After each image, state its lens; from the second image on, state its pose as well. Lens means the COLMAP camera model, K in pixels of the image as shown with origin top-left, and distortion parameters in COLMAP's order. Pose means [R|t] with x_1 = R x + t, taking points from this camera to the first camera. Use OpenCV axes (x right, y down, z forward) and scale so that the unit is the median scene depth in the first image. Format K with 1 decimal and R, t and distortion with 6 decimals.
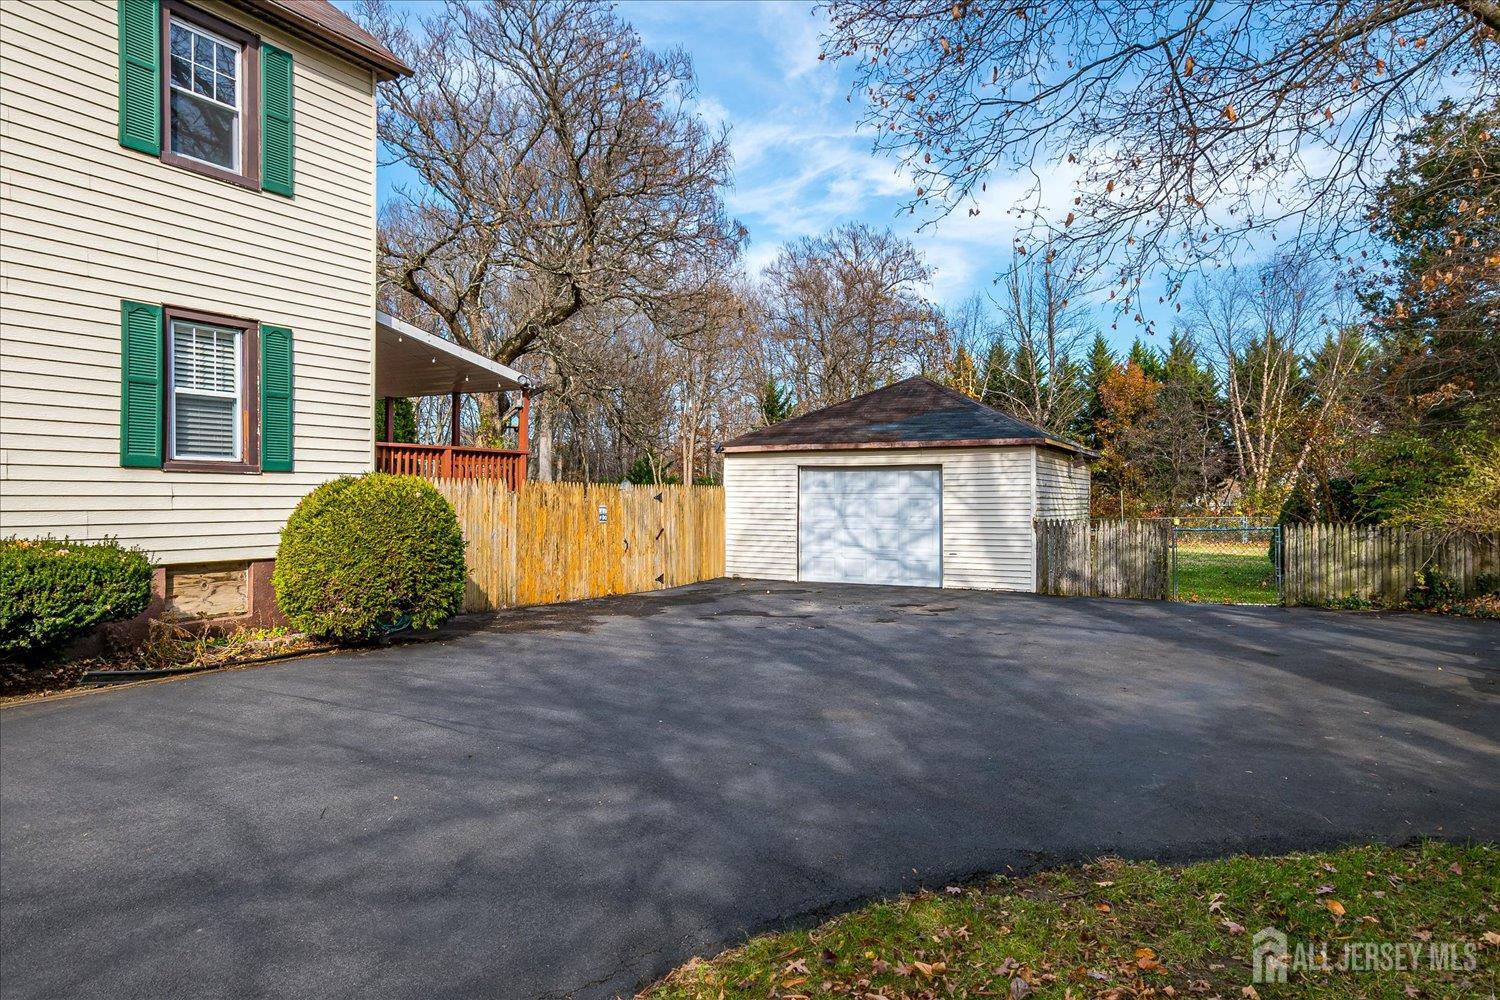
lens RADIAL K [[1038.4, 0, 750.0], [0, 1038.4, 500.0], [0, 0, 1]] dist [-0.001610, 0.074619]
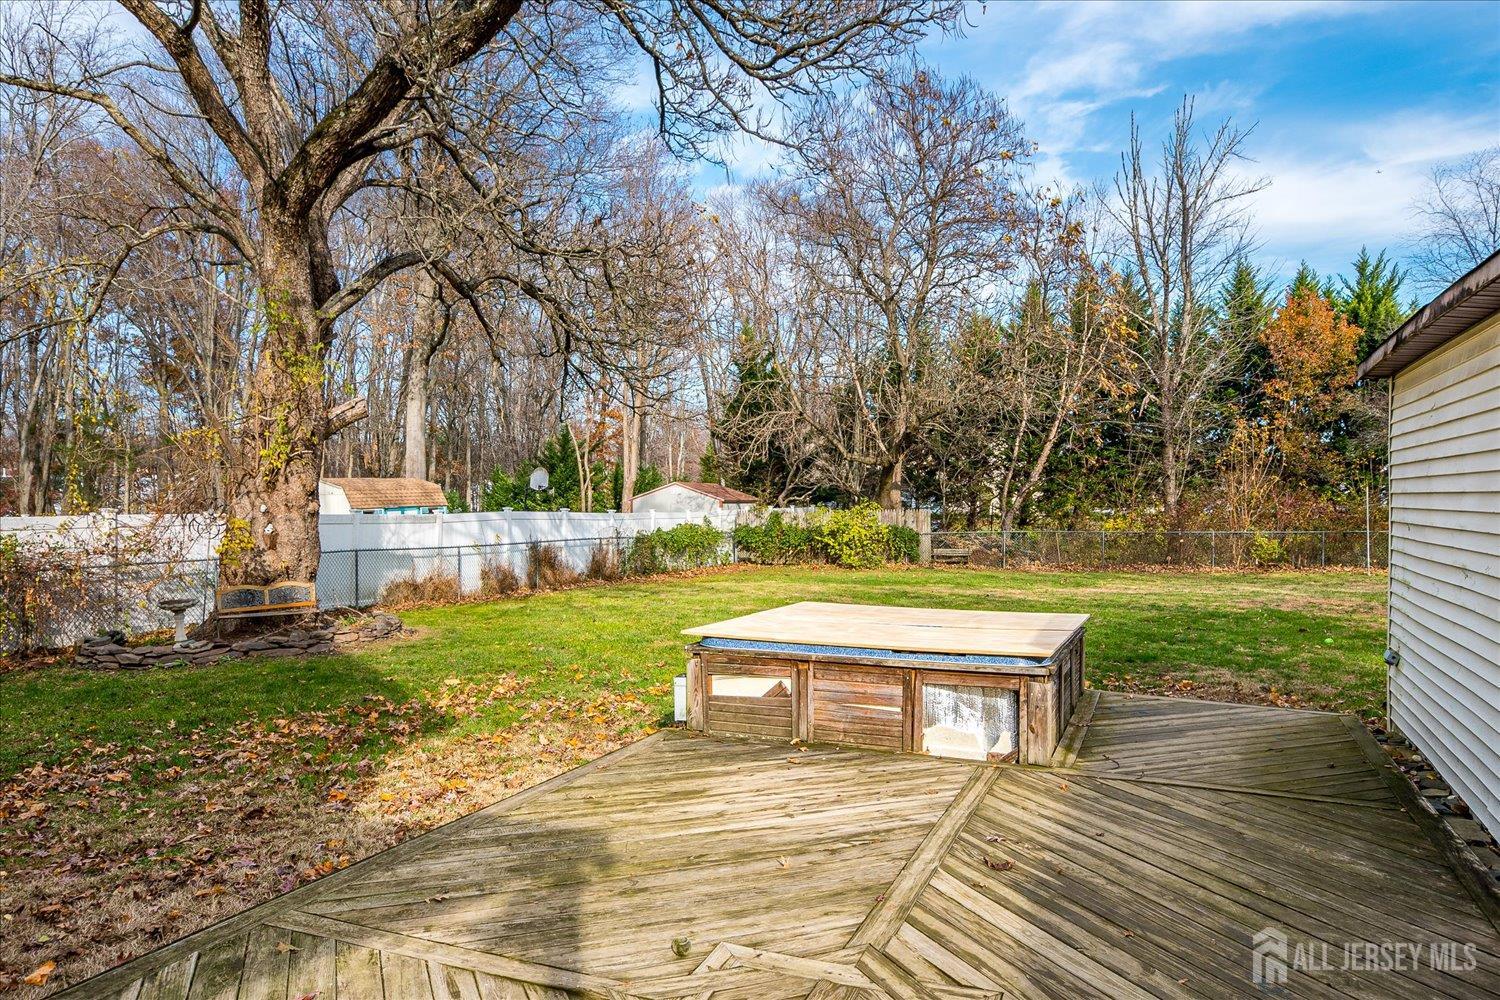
lens RADIAL K [[1038.4, 0, 750.0], [0, 1038.4, 500.0], [0, 0, 1]] dist [-0.001610, 0.074619]
pose [[0.992742, 0.003032, 0.120228, -0.223401], [-0.003007, 0.999995, -0.000388, 0.002462], [-0.120229, 0.000023, 0.992746, 1.087409]]
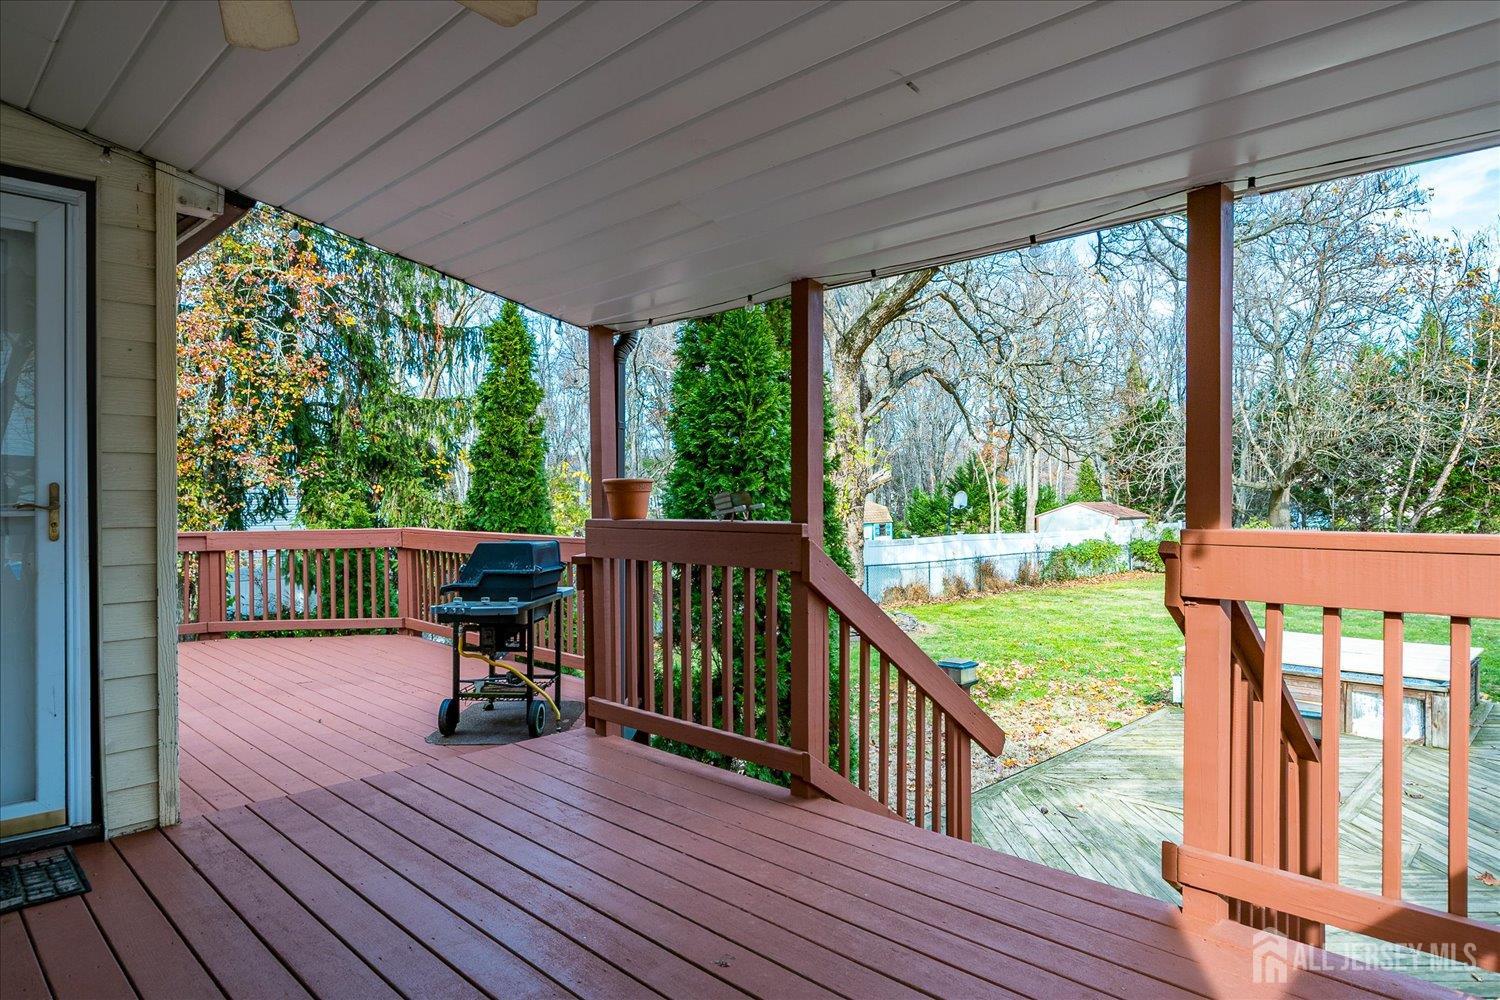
lens RADIAL K [[900.2, 0, 750.0], [0, 900.2, 500.0], [0, 0, 1]] dist [0.005051, 0.003911]
pose [[0.966751, -0.005648, -0.255657, -0.326105], [0.006493, 0.999976, 0.002462, -0.049625], [0.255637, -0.004040, 0.966764, 0.839981]]
